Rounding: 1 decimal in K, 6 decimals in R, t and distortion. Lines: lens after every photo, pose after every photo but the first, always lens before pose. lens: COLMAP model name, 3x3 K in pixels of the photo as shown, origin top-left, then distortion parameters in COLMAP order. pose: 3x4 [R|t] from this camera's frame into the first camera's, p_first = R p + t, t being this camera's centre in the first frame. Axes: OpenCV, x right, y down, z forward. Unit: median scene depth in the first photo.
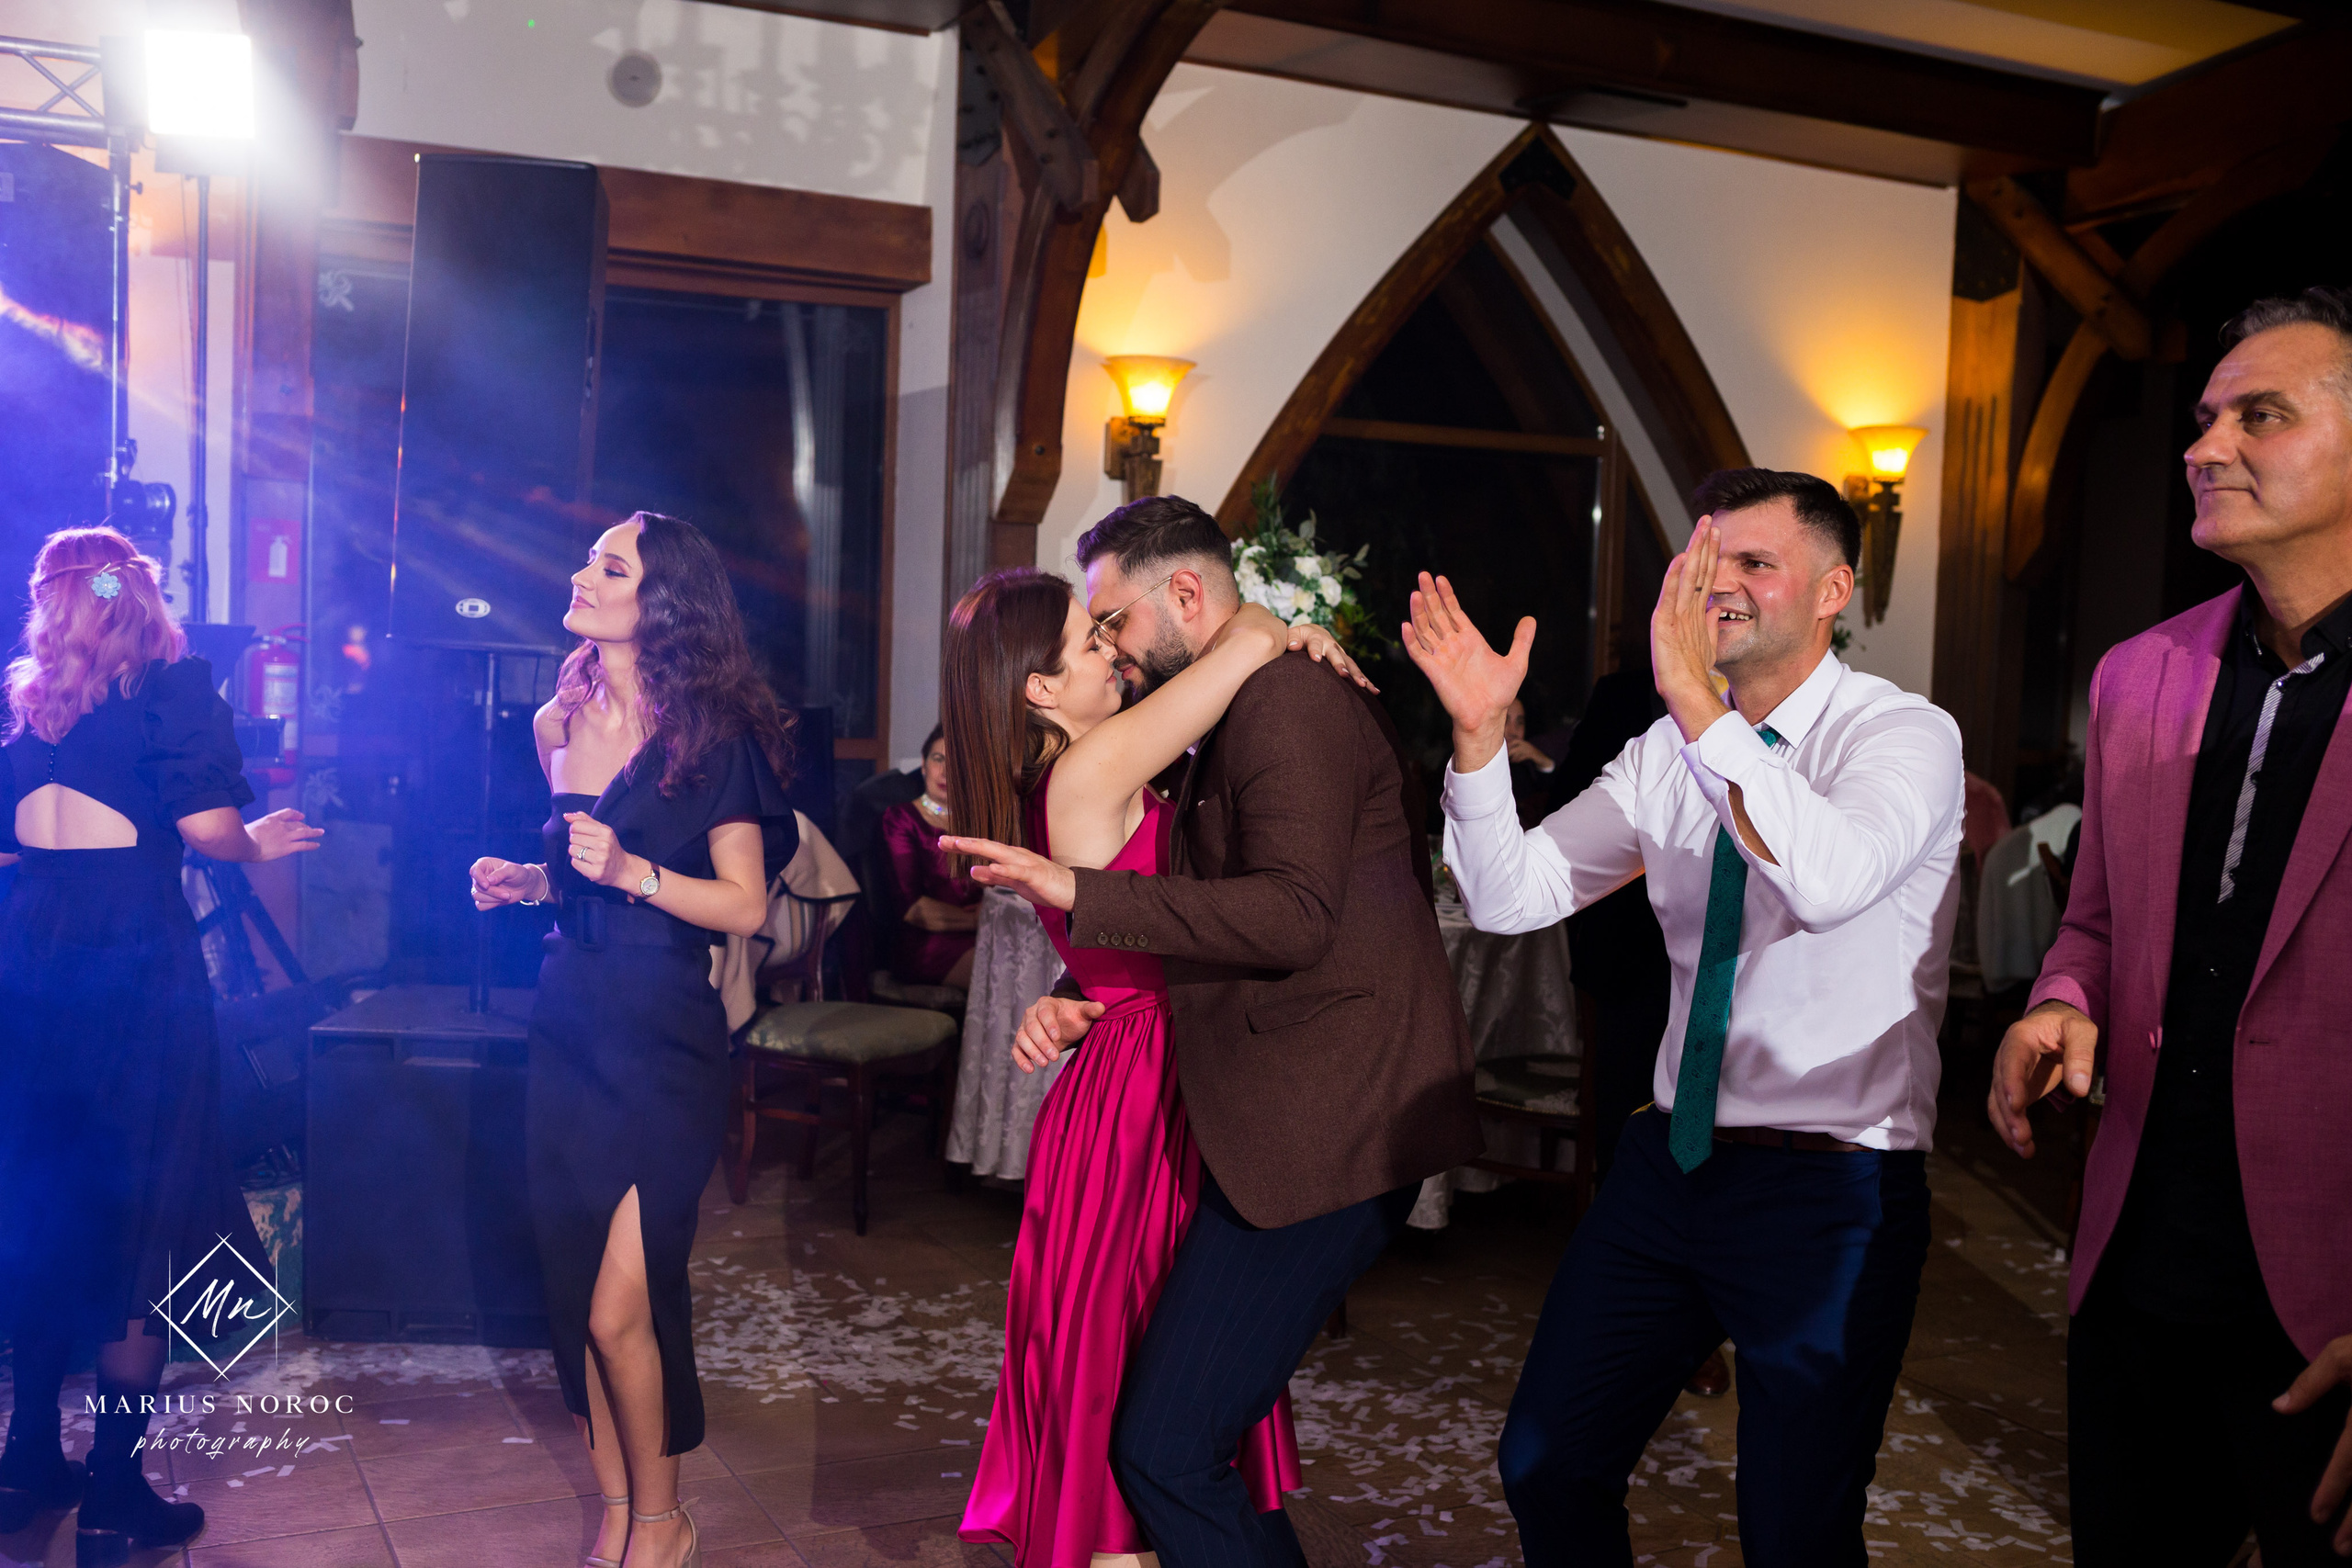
lens RADIAL K [[2346.1, 0, 1173.3], [0, 2346.1, 774.0], [0, 0, 1]] dist [-0.049024, 0.000000]
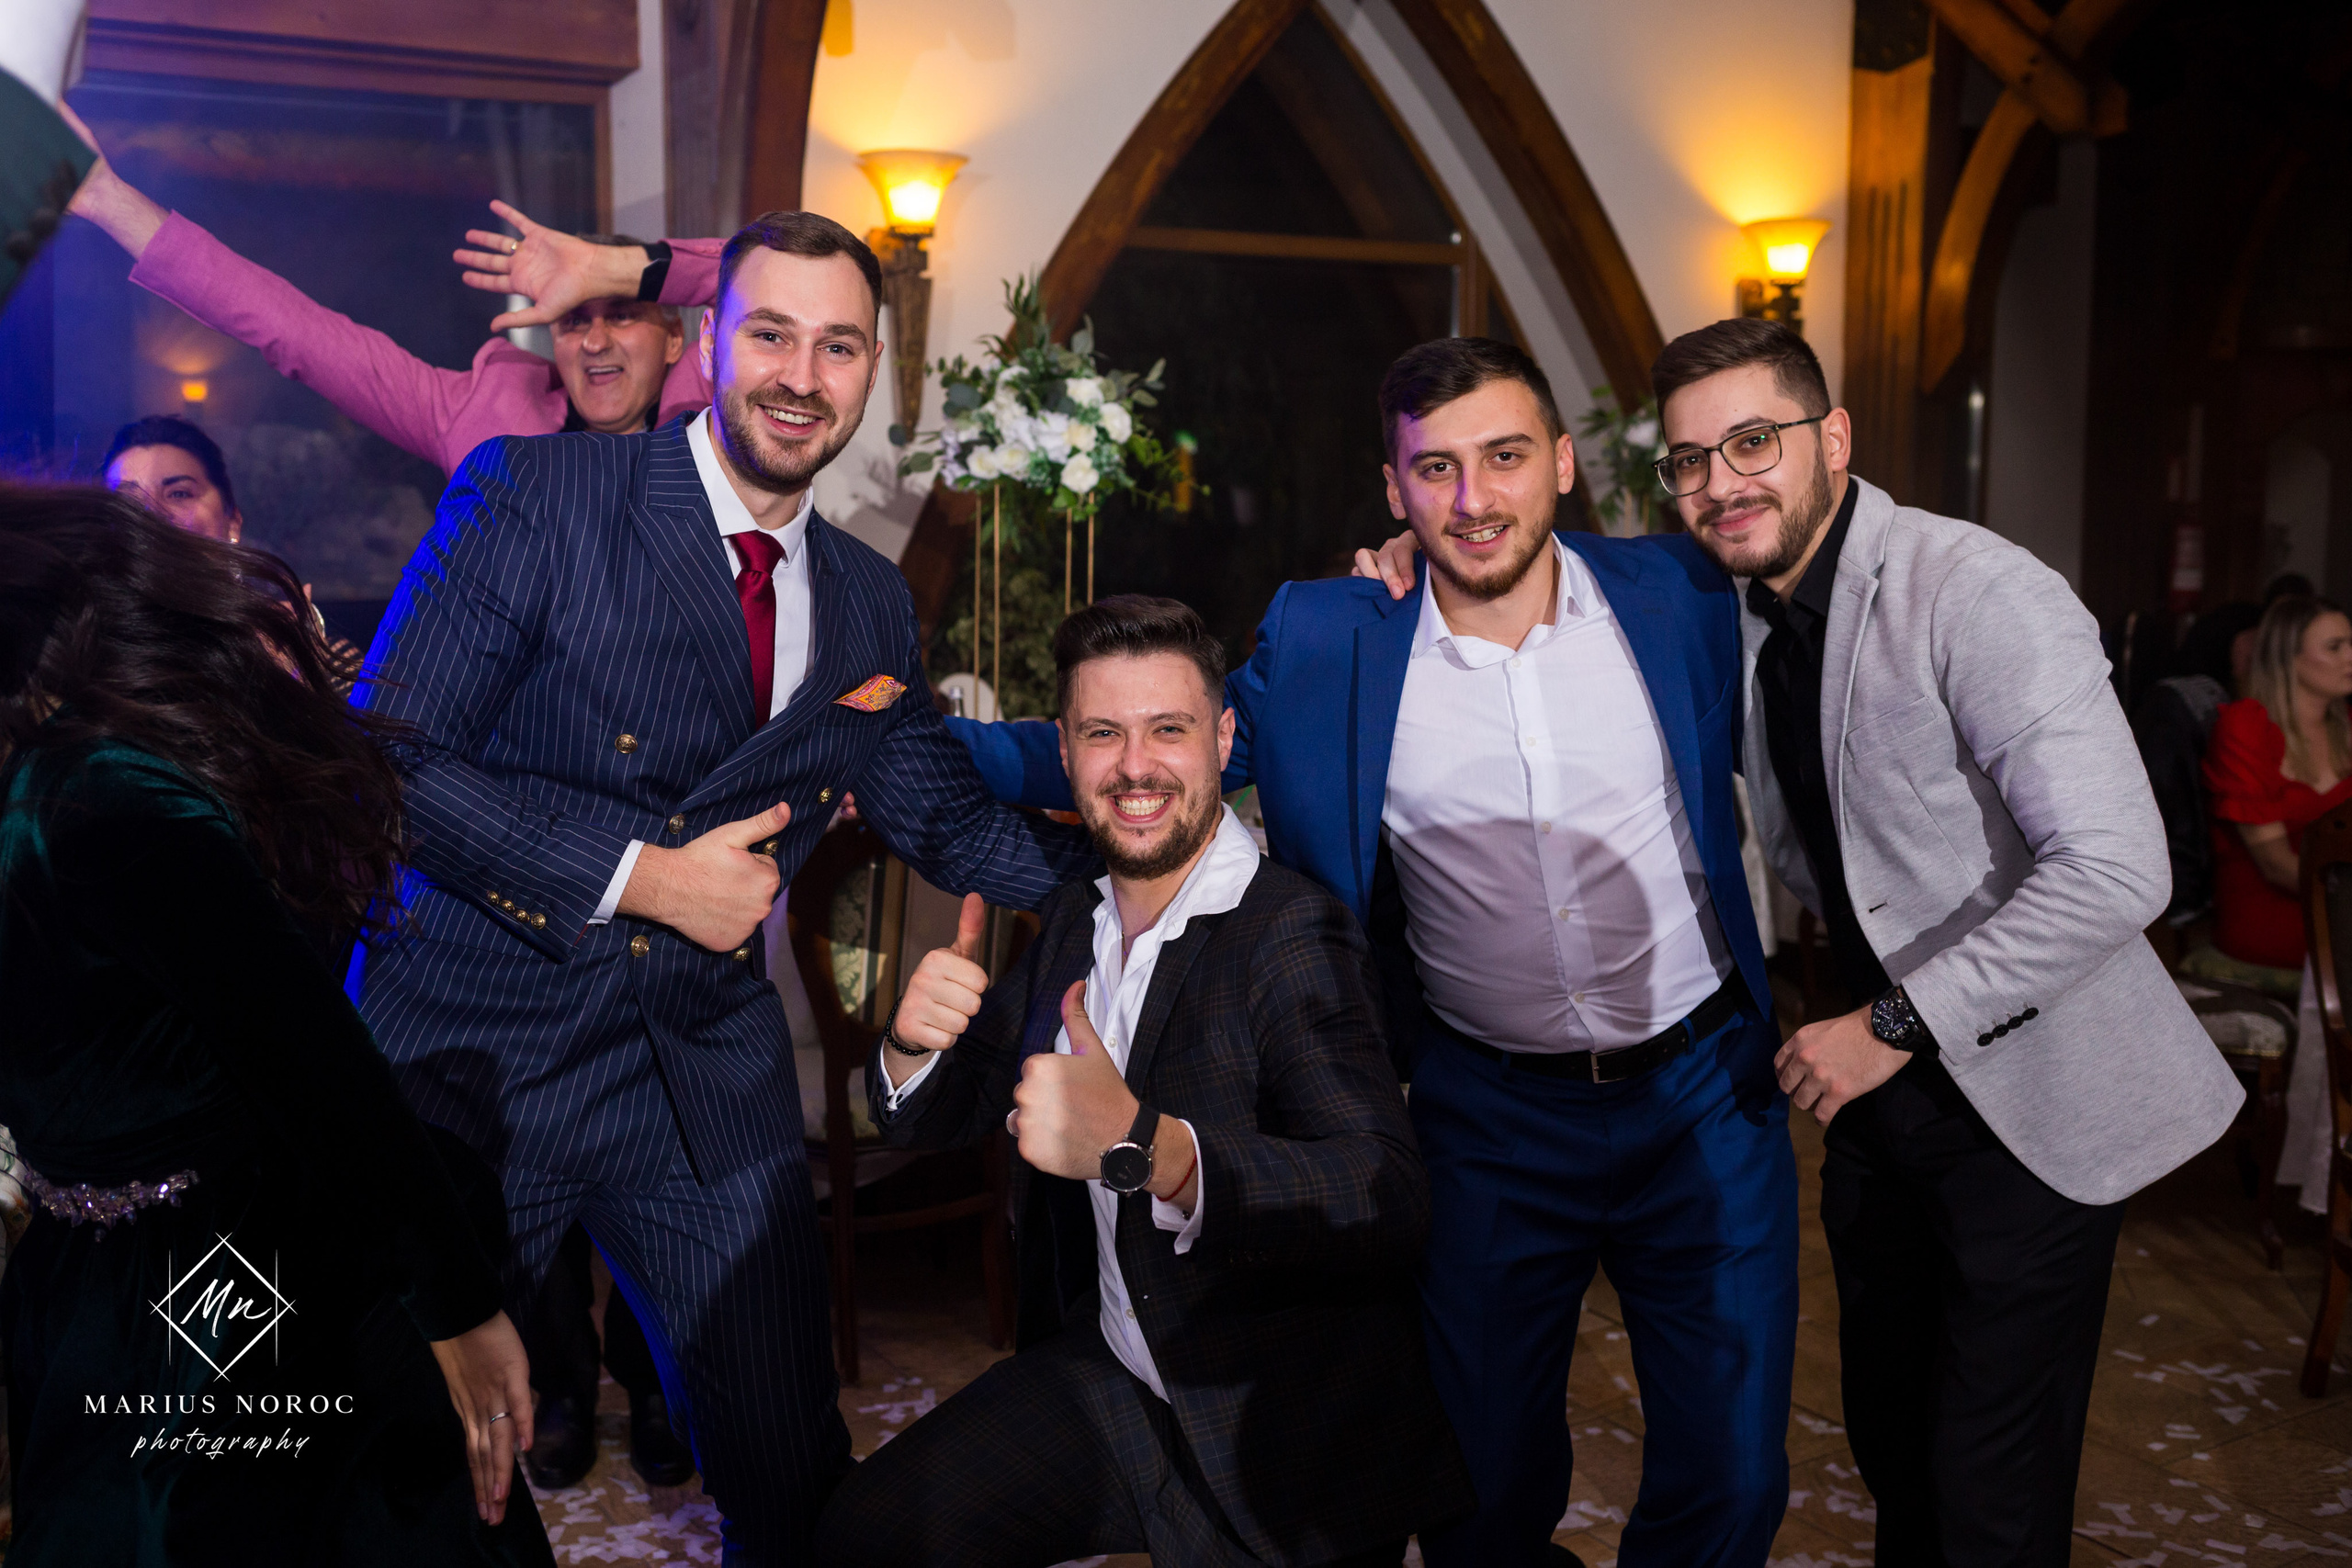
lens RADIAL K [[2346.1, 0, 1177.5], [0, 2346.1, 769.8], [0, 0, 1]] dist [-0.049024, 0.000000]
pose [[0.997448, -0.042294, 0.057527, 0.025249], [0.038780, 0.997391, 0.060891, -0.007424], [-0.059952, -0.058505, 0.996485, 0.154372]]
